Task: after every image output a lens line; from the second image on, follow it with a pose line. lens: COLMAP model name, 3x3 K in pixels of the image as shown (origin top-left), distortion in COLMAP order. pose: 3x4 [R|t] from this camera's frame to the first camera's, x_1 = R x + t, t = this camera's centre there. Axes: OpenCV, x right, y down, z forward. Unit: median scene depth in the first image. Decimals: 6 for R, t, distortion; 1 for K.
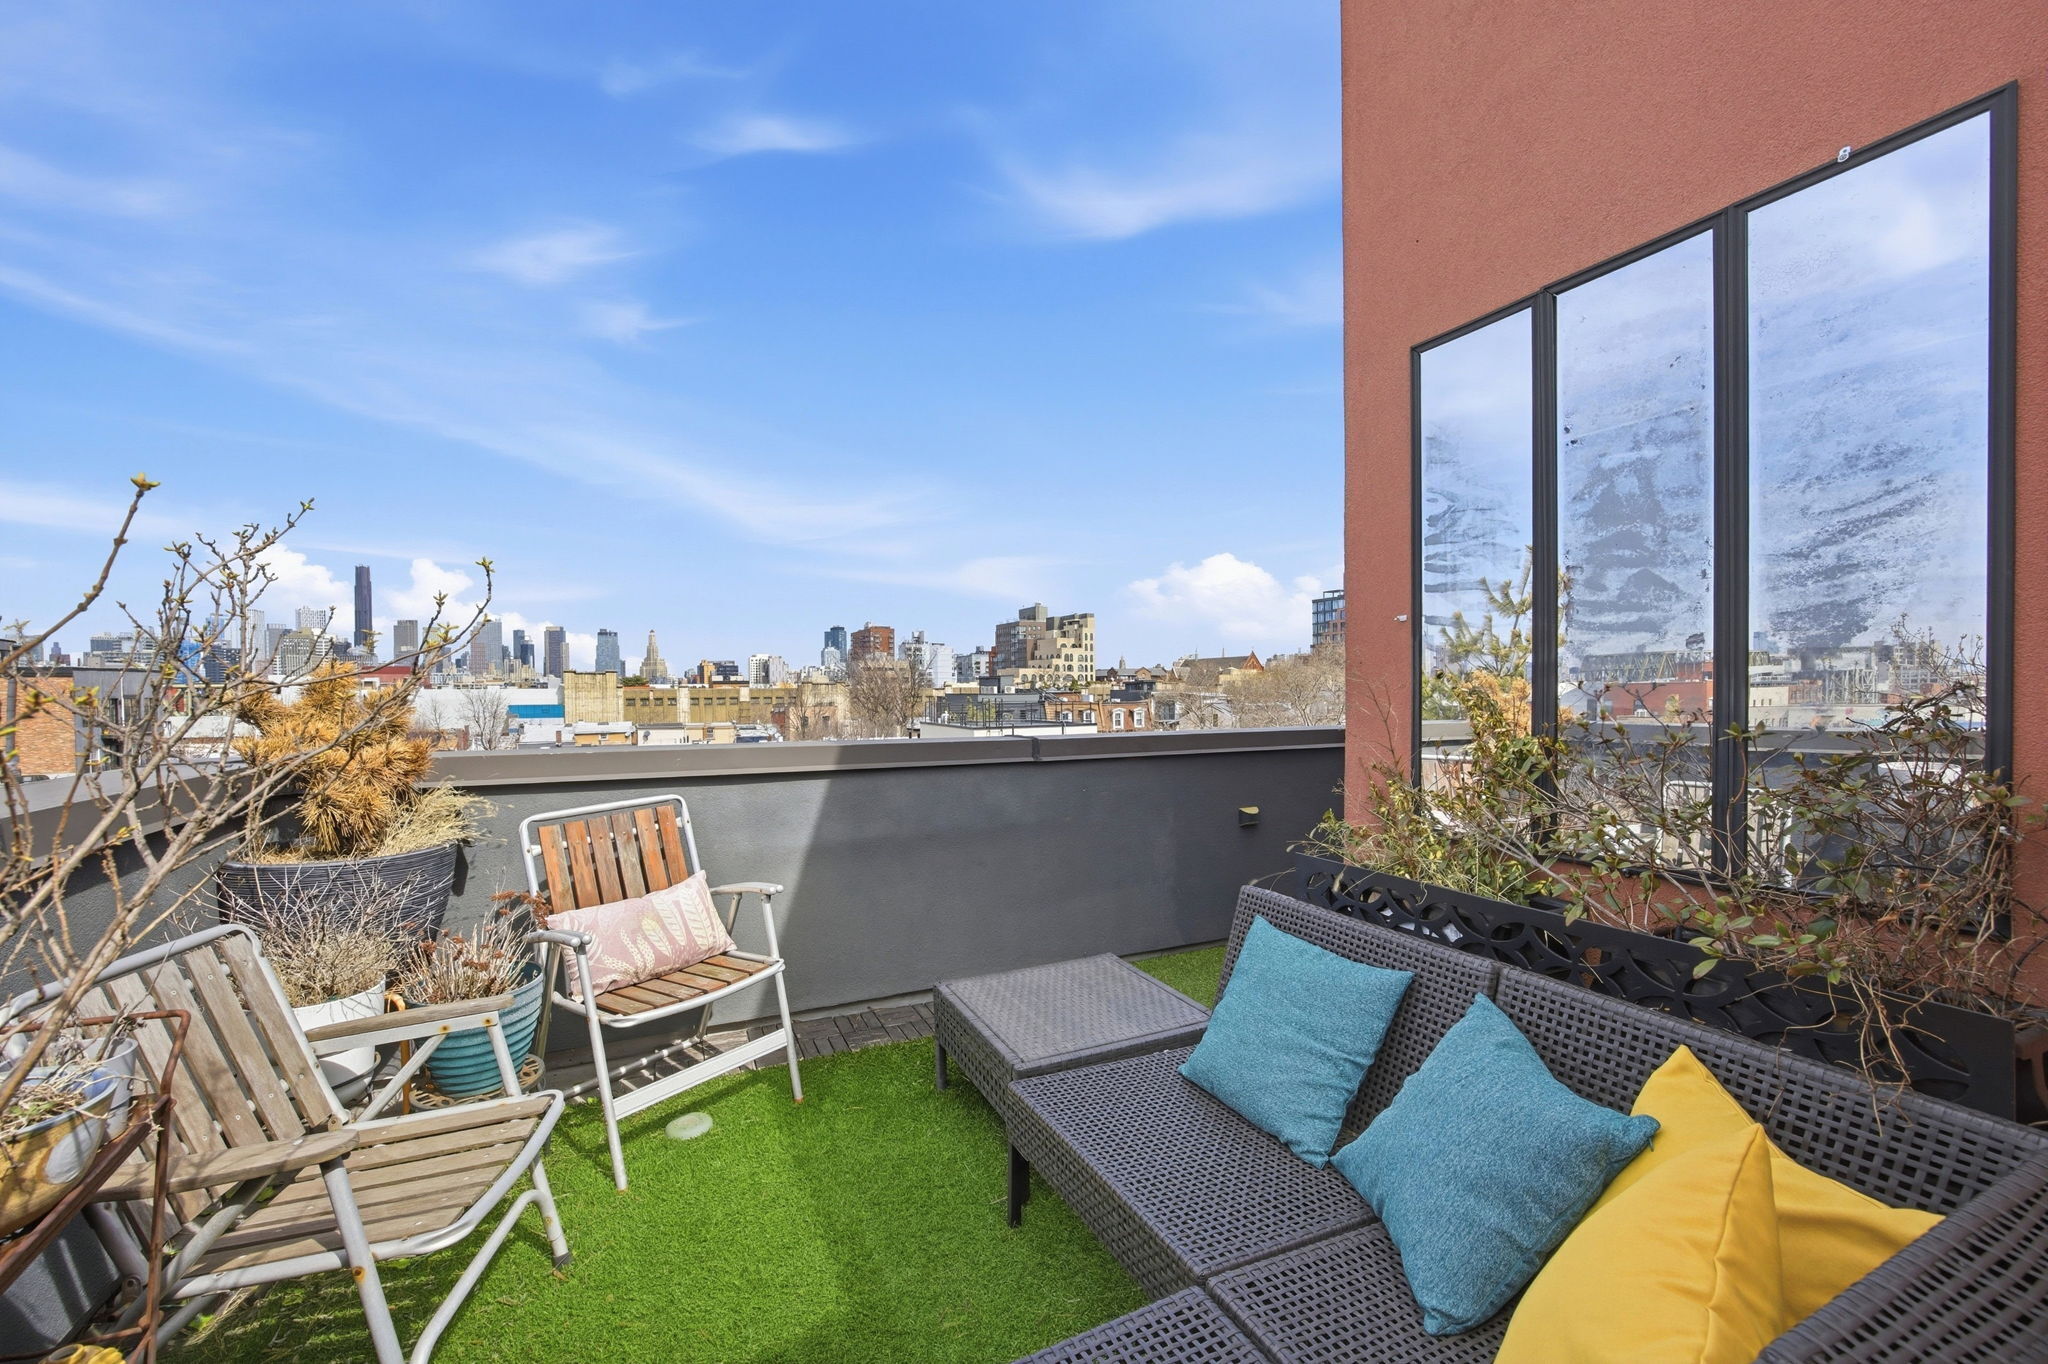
lens RADIAL K [[832.5, 0, 992.5], [0, 832.5, 700.6], [0, 0, 1]] dist [0.016919, 0.000259]
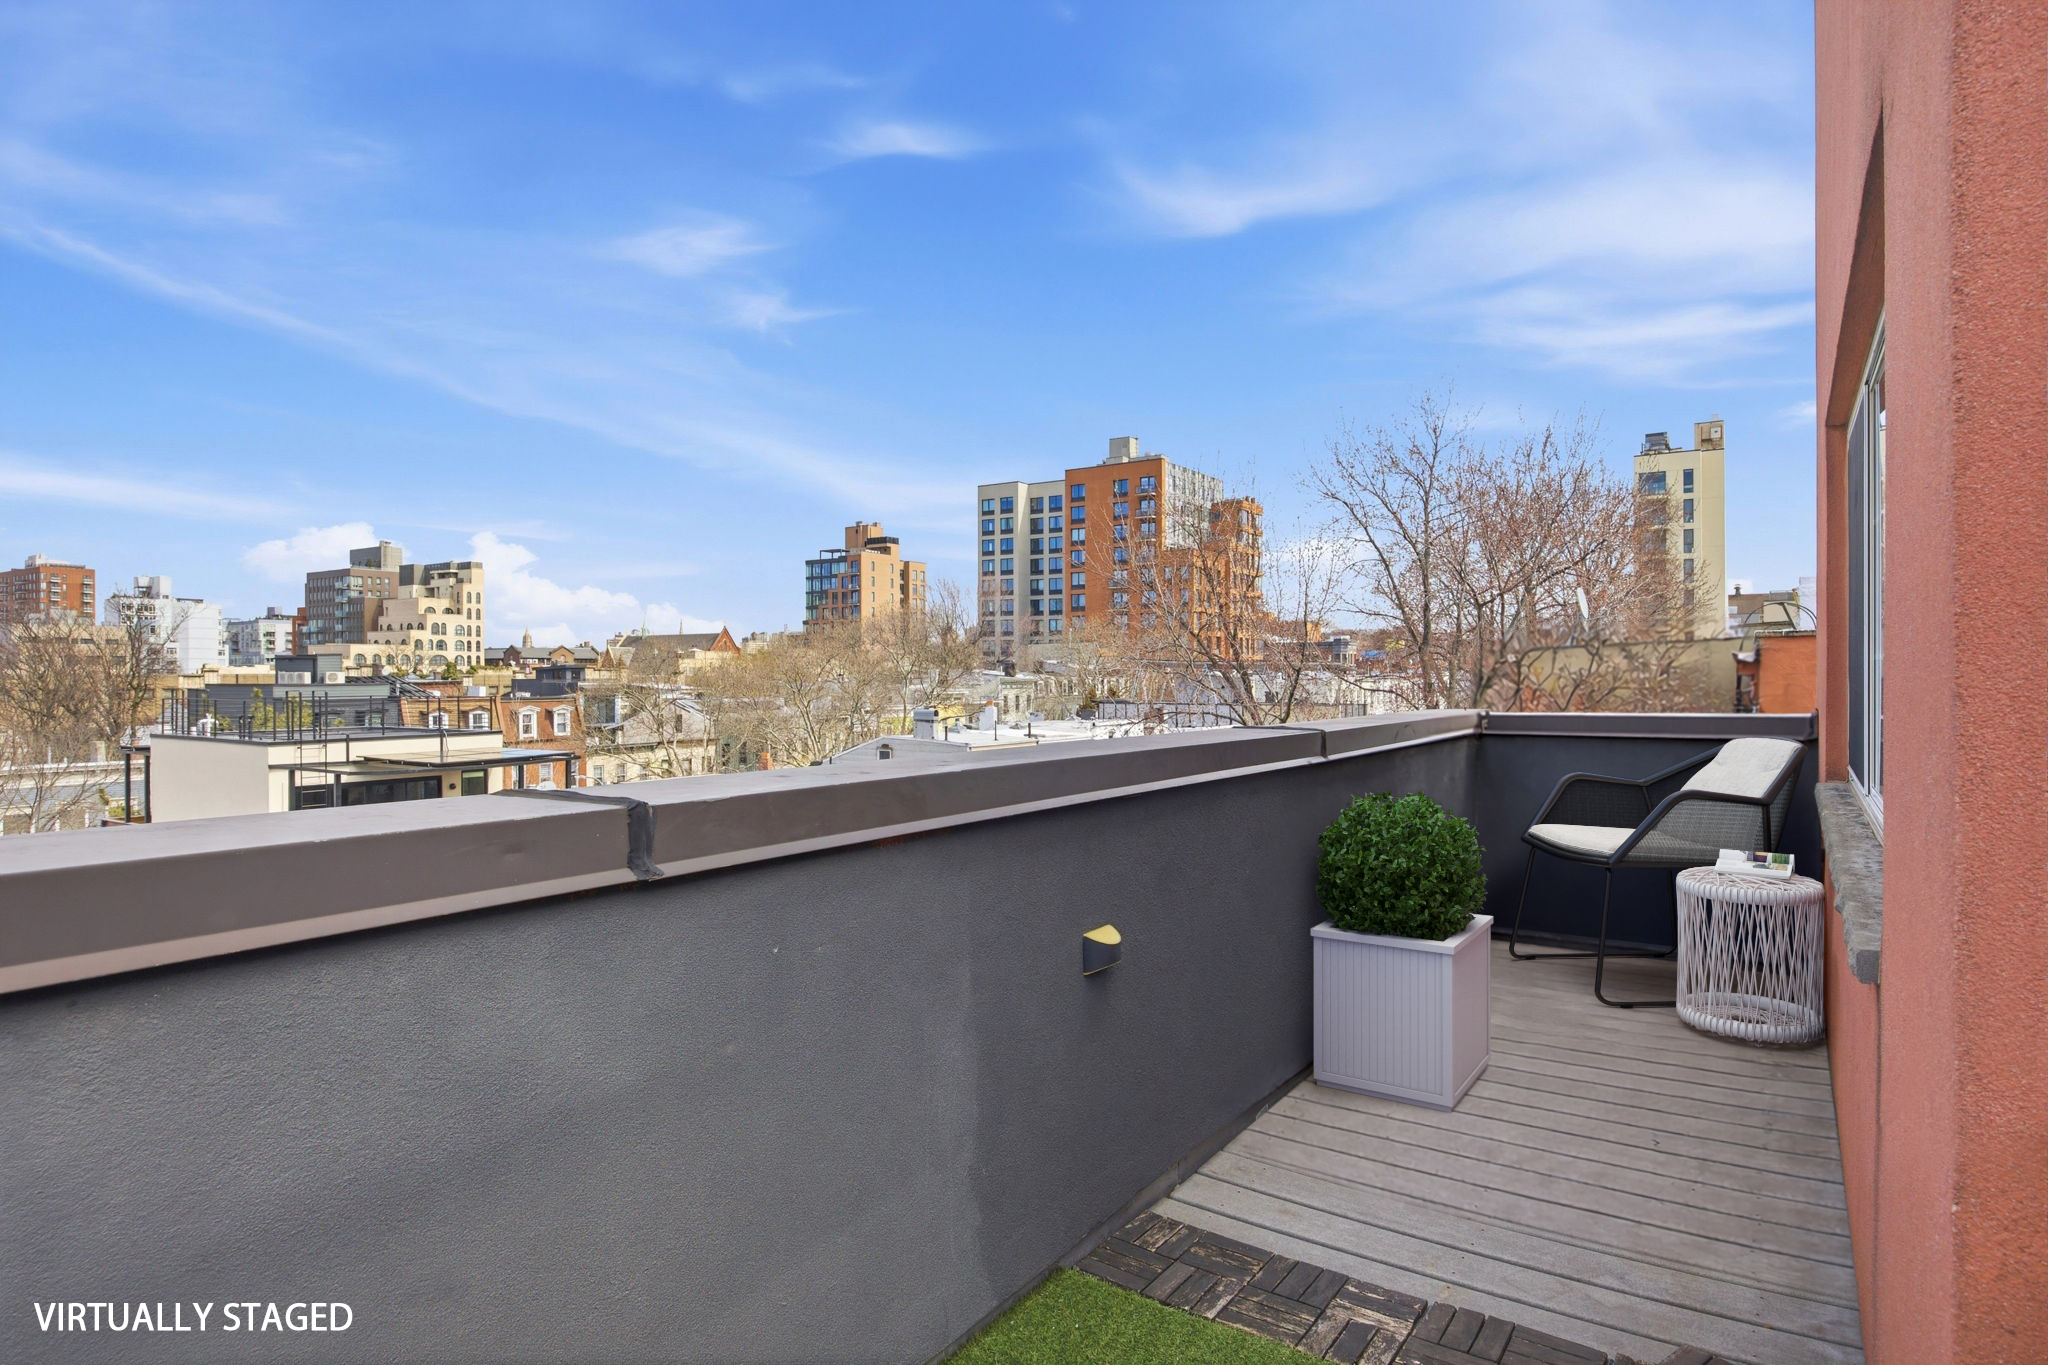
lens RADIAL K [[1147.7, 0, 1038.3], [0, 1147.7, 679.6], [0, 0, 1]] dist [-0.017298, 0.004548]
pose [[0.838707, 0.005254, 0.544557, -0.072440], [0.002168, 0.999913, -0.012986, 0.007238], [-0.544578, 0.012072, 0.838623, 0.779242]]
